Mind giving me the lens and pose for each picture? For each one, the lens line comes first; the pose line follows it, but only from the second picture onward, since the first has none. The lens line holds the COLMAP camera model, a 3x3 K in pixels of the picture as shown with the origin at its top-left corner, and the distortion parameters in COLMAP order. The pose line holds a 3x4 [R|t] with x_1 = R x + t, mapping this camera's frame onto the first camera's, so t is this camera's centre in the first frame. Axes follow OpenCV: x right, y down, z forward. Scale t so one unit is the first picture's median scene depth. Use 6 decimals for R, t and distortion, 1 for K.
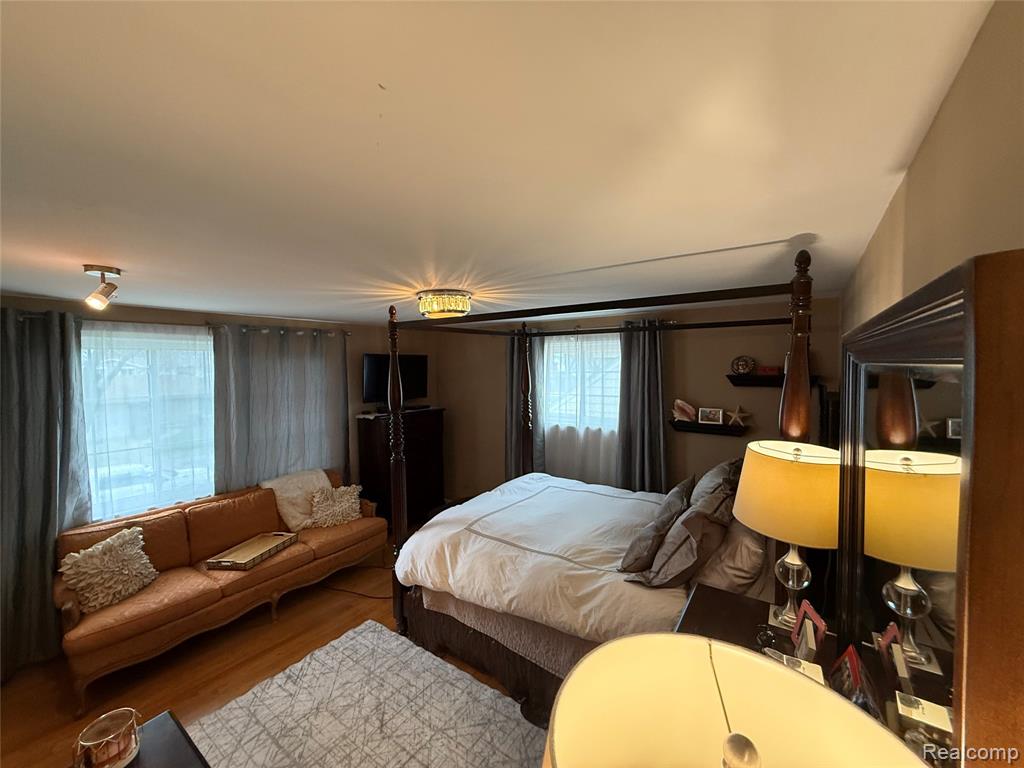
lens RADIAL K [[407.7, 0, 511.7], [0, 407.7, 382.3], [0, 0, 1]] dist [-0.004062, 0.000268]
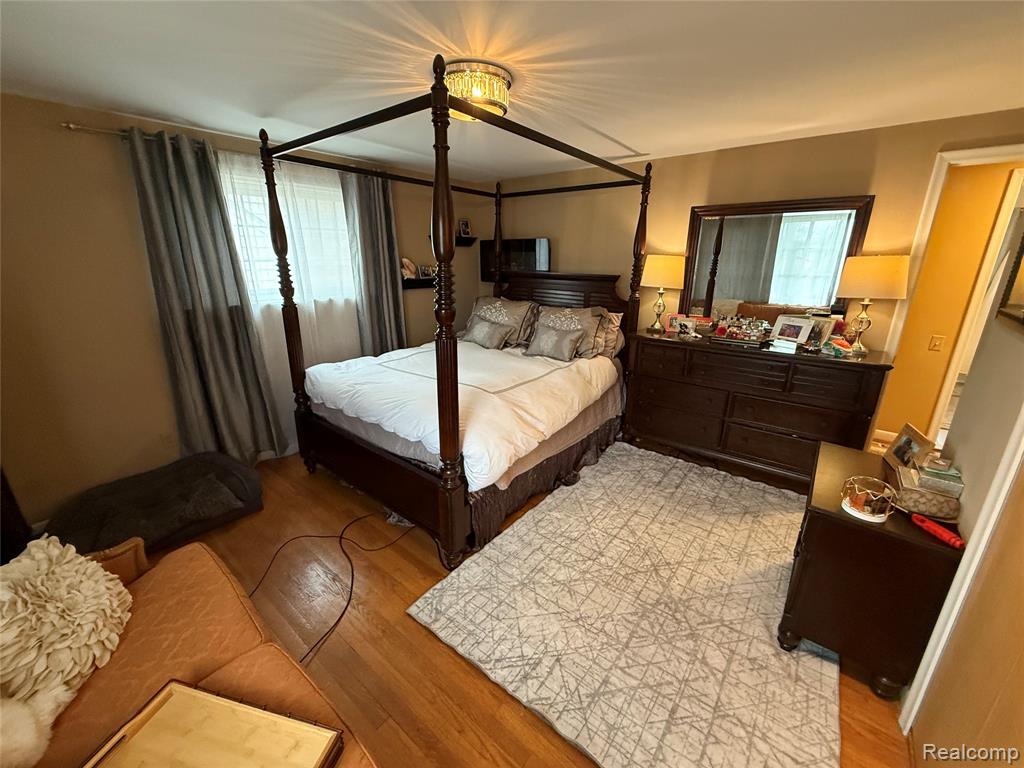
lens RADIAL K [[407.7, 0, 513.7], [0, 407.7, 381.3], [0, 0, 1]] dist [-0.004062, 0.000268]
pose [[0.054752, -0.290376, 0.955345, -1.141414], [0.041118, 0.956624, 0.288409, 0.089174], [-0.997653, 0.023491, 0.064316, 1.064781]]
